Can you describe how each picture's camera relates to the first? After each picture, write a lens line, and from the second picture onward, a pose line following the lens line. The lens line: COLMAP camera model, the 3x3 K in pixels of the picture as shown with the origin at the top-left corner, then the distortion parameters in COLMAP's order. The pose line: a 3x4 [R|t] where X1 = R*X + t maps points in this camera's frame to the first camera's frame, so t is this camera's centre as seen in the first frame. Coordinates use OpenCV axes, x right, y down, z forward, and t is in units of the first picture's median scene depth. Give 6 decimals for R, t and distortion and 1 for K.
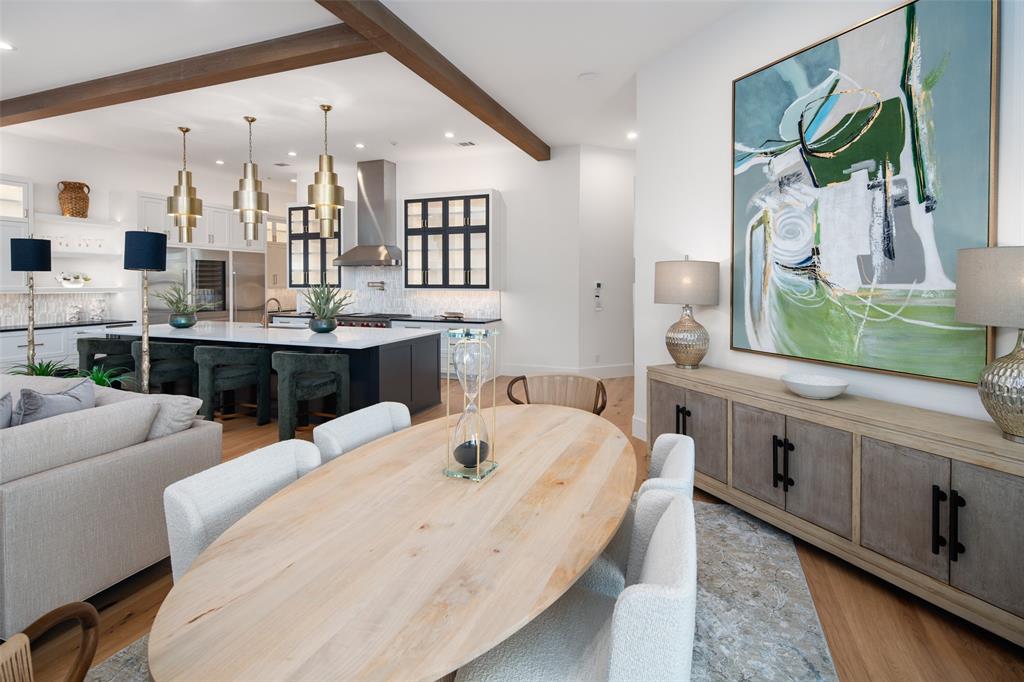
lens RADIAL K [[497.0, 0, 520.5], [0, 497.0, 291.3], [0, 0, 1]] dist [-0.003747, -0.002837]
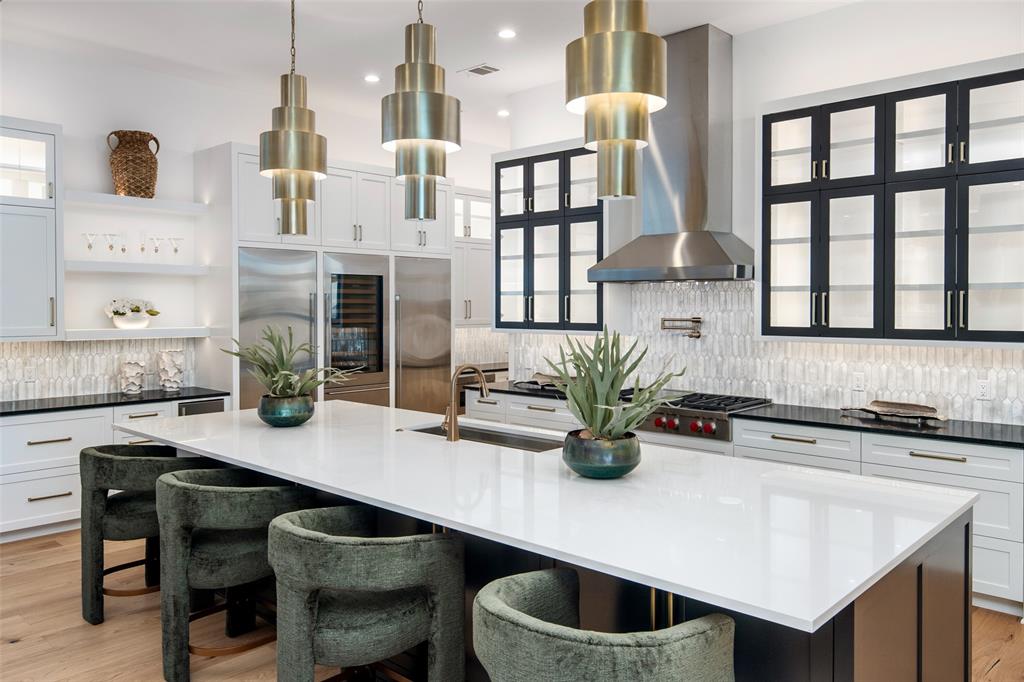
lens RADIAL K [[764.4, 0, 502.1], [0, 764.4, 320.7], [0, 0, 1]] dist [-0.016855, -0.001196]
pose [[0.918270, 0.006849, -0.395896, -0.211740], [-0.006437, 0.999976, 0.002370, -0.021188], [0.395903, 0.000372, 0.918292, 0.408867]]
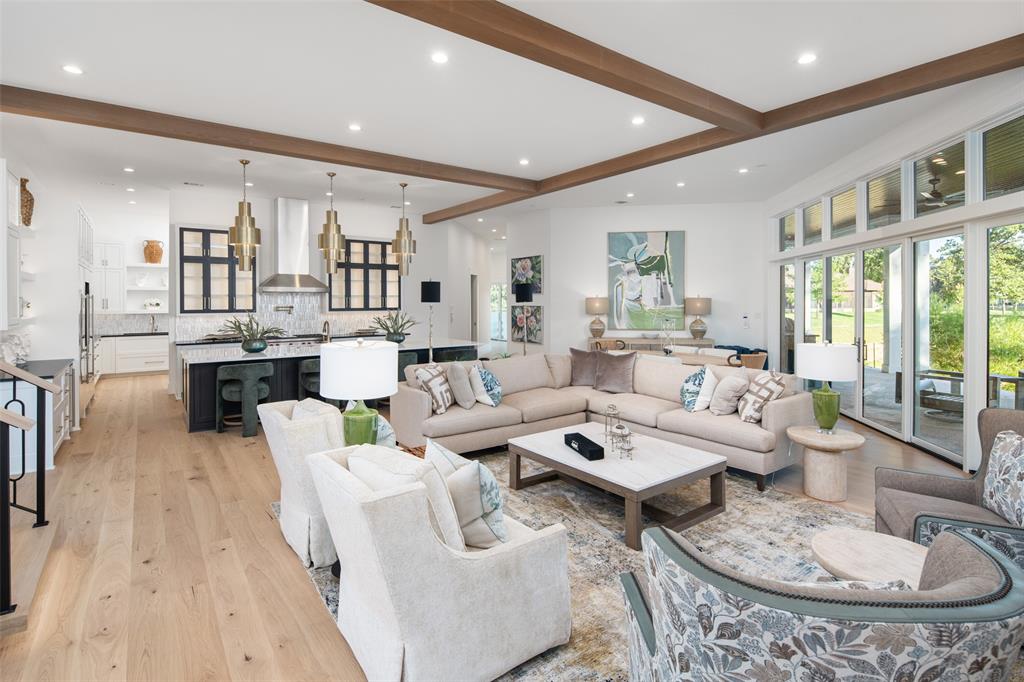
lens RADIAL K [[497.0, 0, 521.4], [0, 497.0, 303.2], [0, 0, 1]] dist [-0.003747, -0.002837]
pose [[0.542470, -0.005990, 0.840054, -1.148950], [0.018591, 0.999815, -0.004876, -0.013361], [-0.839869, 0.018262, 0.542481, -0.047035]]
